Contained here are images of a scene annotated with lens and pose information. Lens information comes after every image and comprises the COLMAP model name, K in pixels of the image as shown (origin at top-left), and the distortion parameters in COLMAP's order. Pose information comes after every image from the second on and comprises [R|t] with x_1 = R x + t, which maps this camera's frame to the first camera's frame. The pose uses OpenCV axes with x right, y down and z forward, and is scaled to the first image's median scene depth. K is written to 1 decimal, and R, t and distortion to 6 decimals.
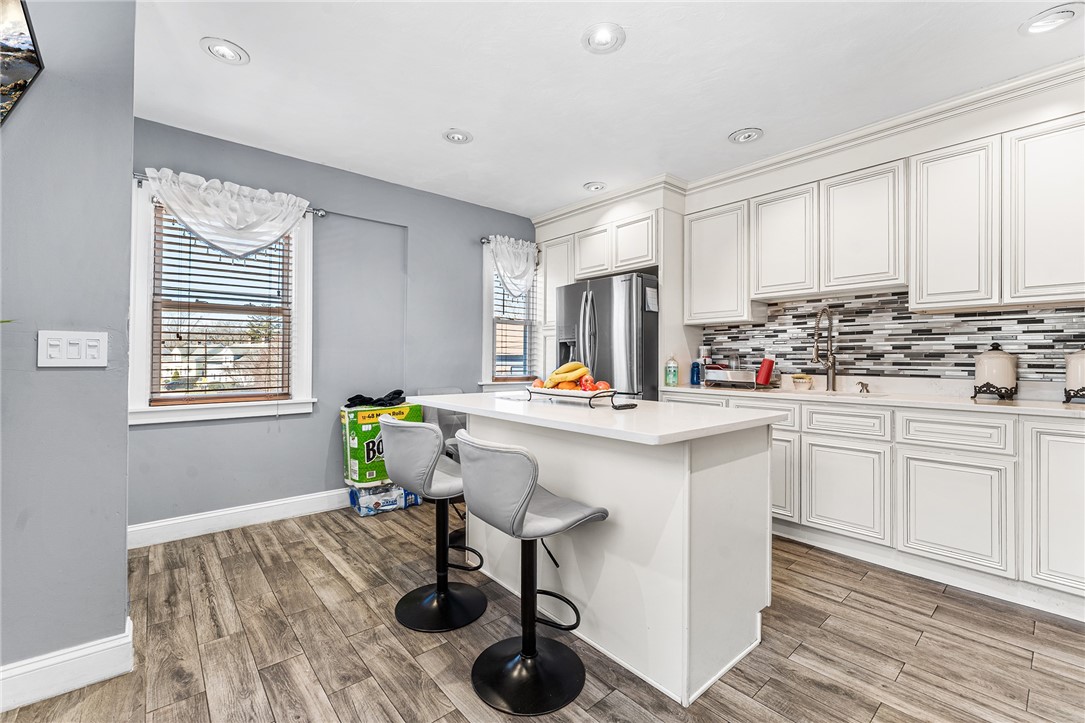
lens RADIAL K [[445.9, 0, 535.1], [0, 445.9, 357.0], [0, 0, 1]] dist [0.000016, -0.000157]
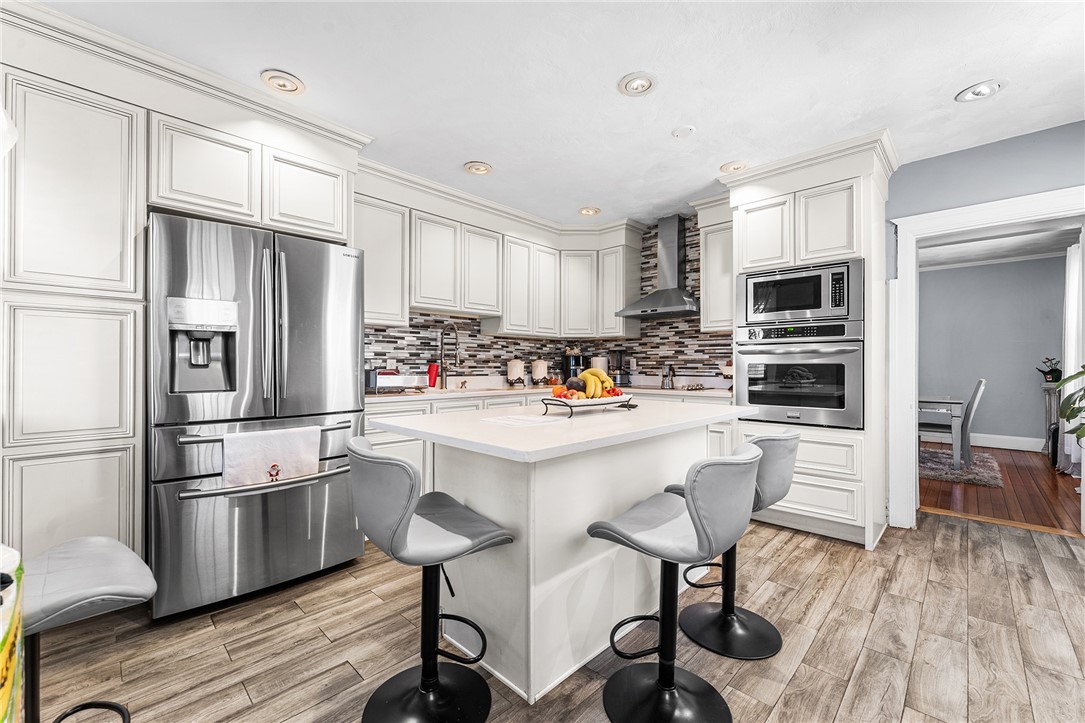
lens RADIAL K [[445.9, 0, 534.8], [0, 445.9, 363.6], [0, 0, 1]] dist [0.000016, -0.000157]
pose [[-0.079629, -0.001495, 0.996823, -0.625383], [-0.008363, 0.999965, 0.000831, 0.000696], [-0.996789, -0.008271, -0.079639, 0.870830]]
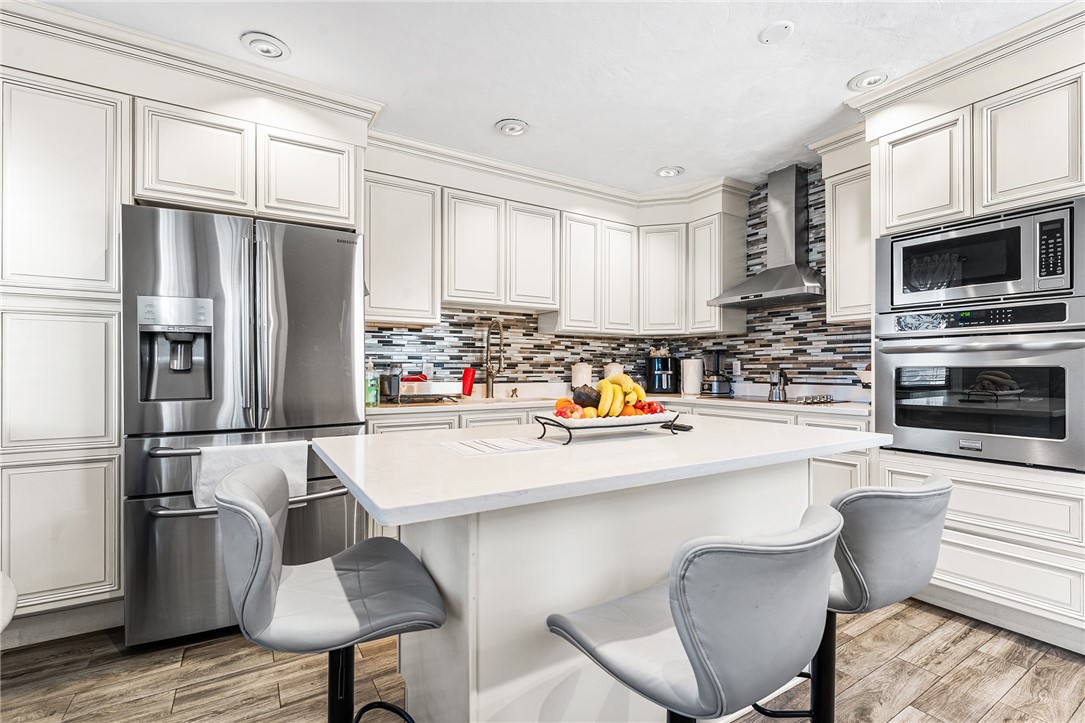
lens RADIAL K [[490.0, 0, 533.7], [0, 490.0, 368.5], [0, 0, 1]] dist [-0.001480, 0.000686]
pose [[0.167105, -0.003148, 0.985934, -0.487534], [-0.005471, 0.999977, 0.004121, -0.000089], [-0.985924, -0.006083, 0.167084, 0.722841]]
